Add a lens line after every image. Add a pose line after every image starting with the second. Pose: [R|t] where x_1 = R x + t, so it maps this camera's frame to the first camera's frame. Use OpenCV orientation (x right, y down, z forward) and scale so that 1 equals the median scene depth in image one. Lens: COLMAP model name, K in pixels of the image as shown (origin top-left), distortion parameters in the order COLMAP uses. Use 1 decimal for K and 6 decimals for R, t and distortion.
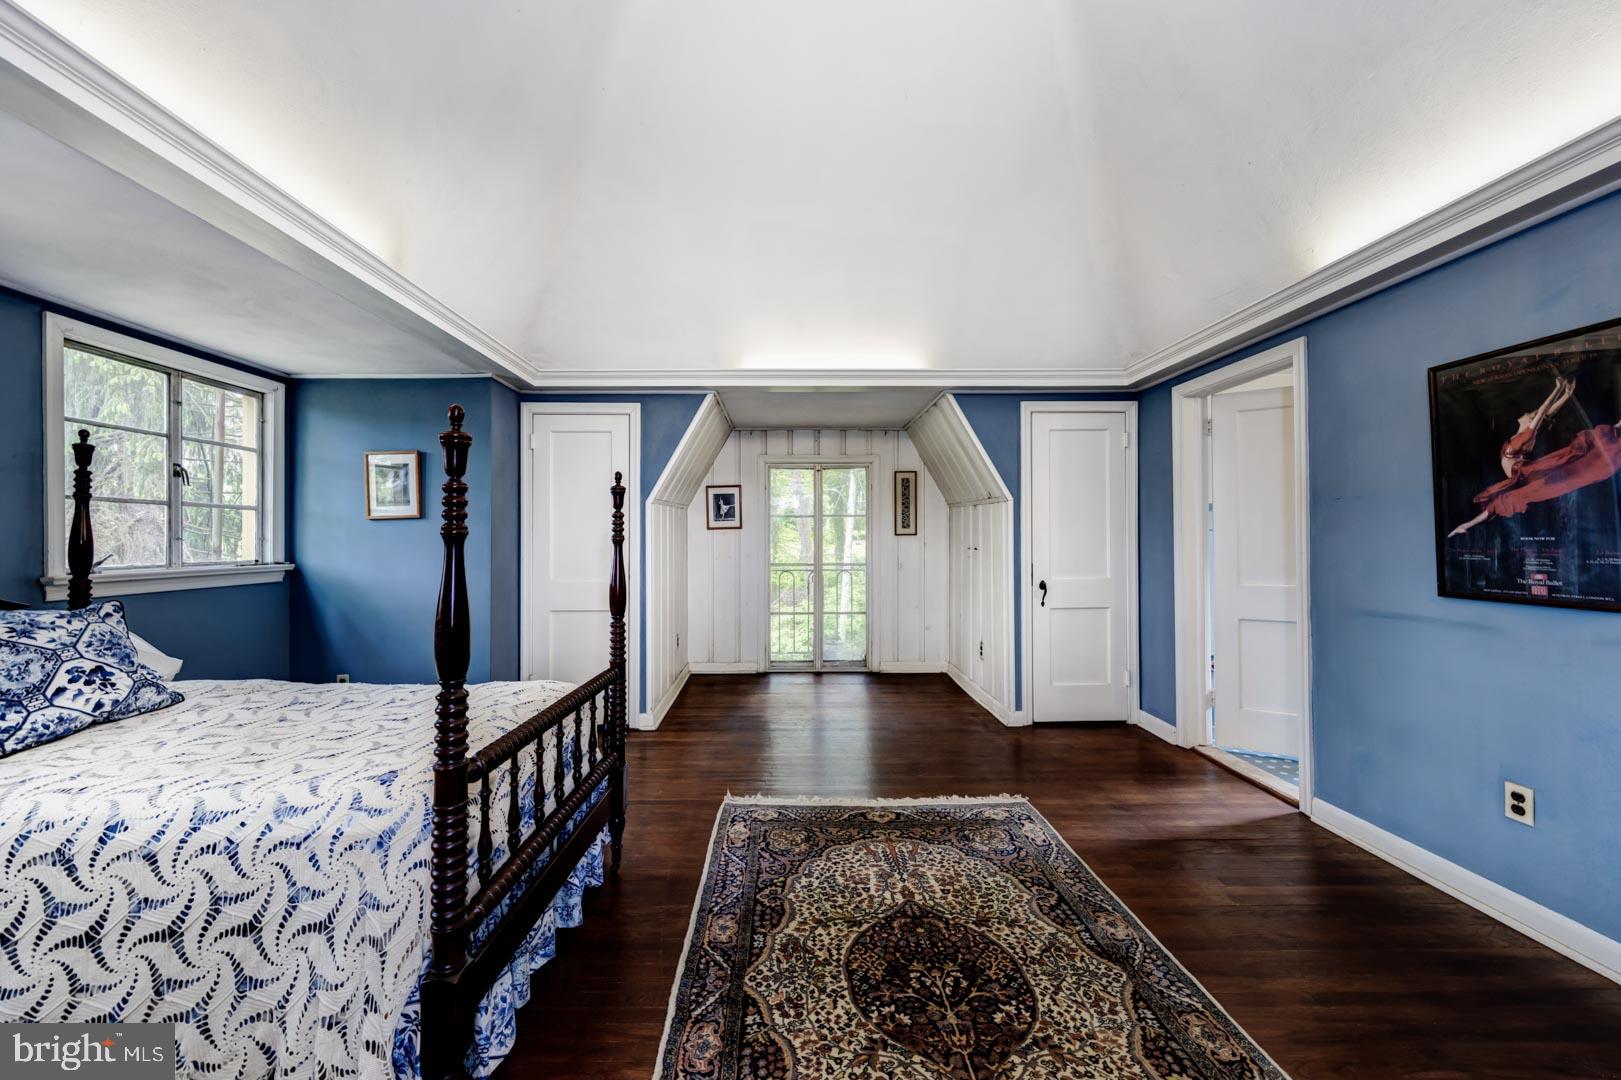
lens RADIAL K [[581.4, 0, 801.2], [0, 581.4, 533.3], [0, 0, 1]] dist [0.000336, -0.000071]
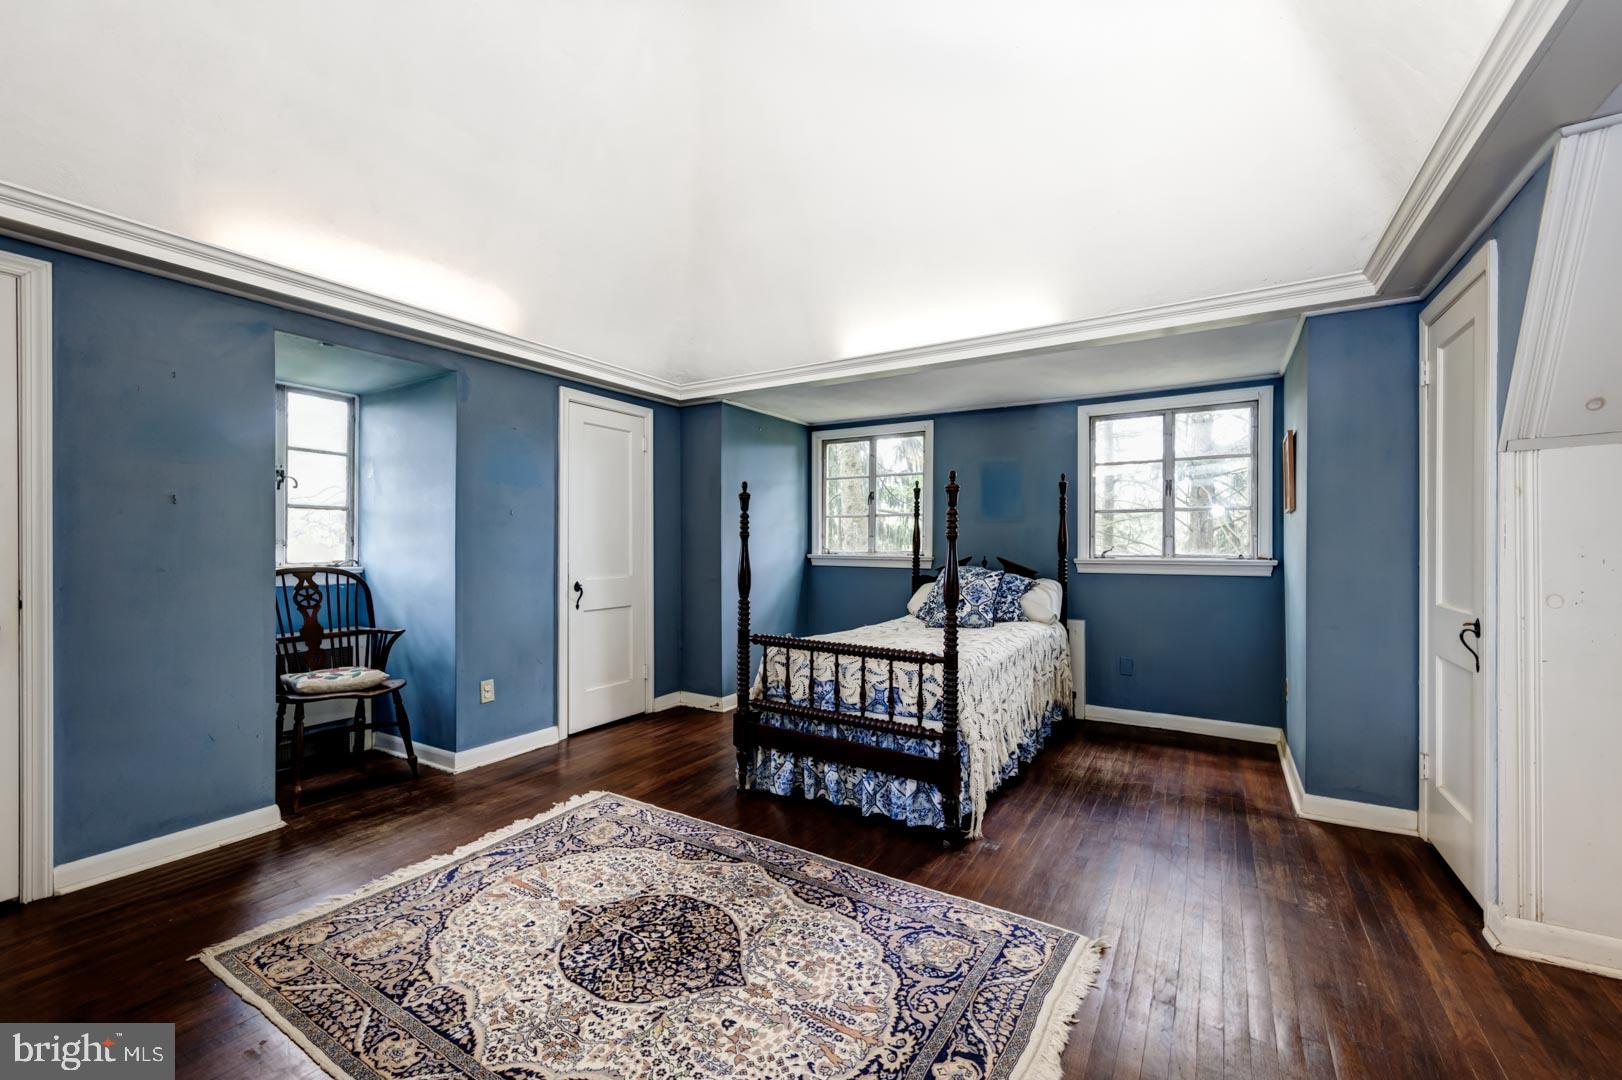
lens RADIAL K [[655.6, 0, 804.4], [0, 655.6, 545.7], [0, 0, 1]] dist [0.001729, 0.000329]
pose [[-0.550753, 0.008341, -0.834627, 0.873359], [0.013357, 0.999910, 0.001179, 0.025197], [0.834561, -0.010499, -0.550815, 1.540329]]
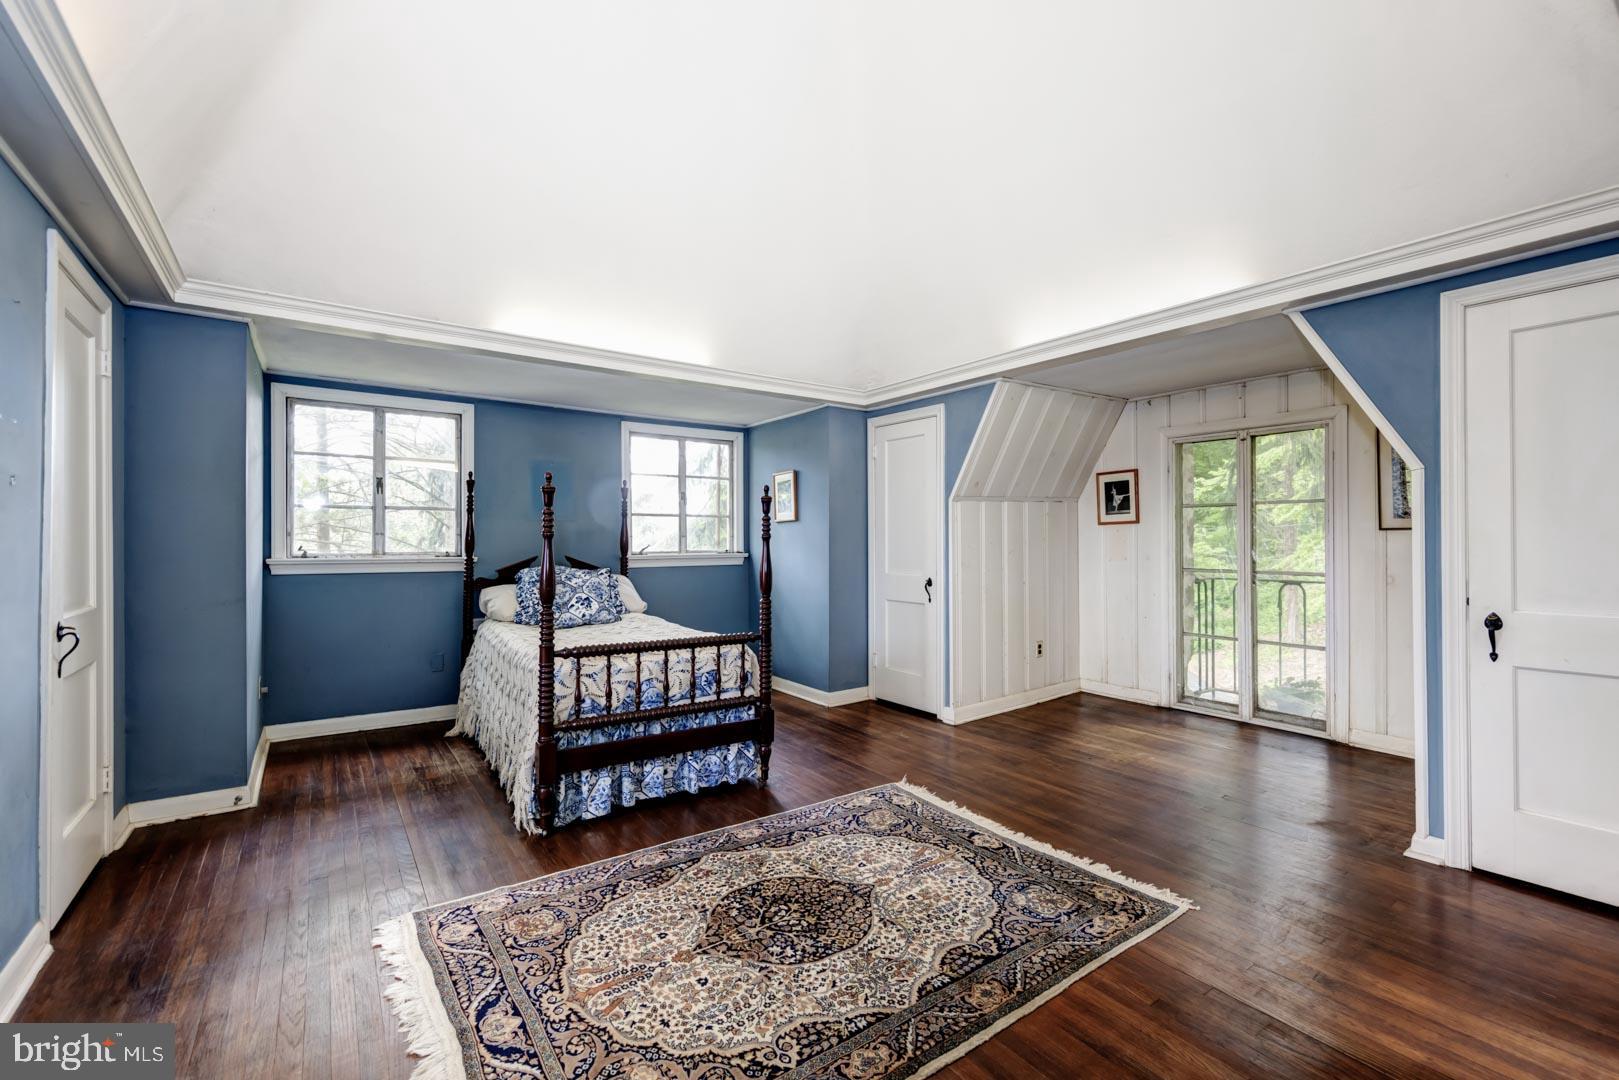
lens RADIAL K [[702.3, 0, 813.9], [0, 702.3, 536.9], [0, 0, 1]] dist [0.001904, 0.000154]
pose [[0.567977, 0.001171, -0.823044, 1.132176], [0.008488, 0.999937, 0.007280, -0.000015], [0.823001, -0.011121, 0.567931, 0.203021]]
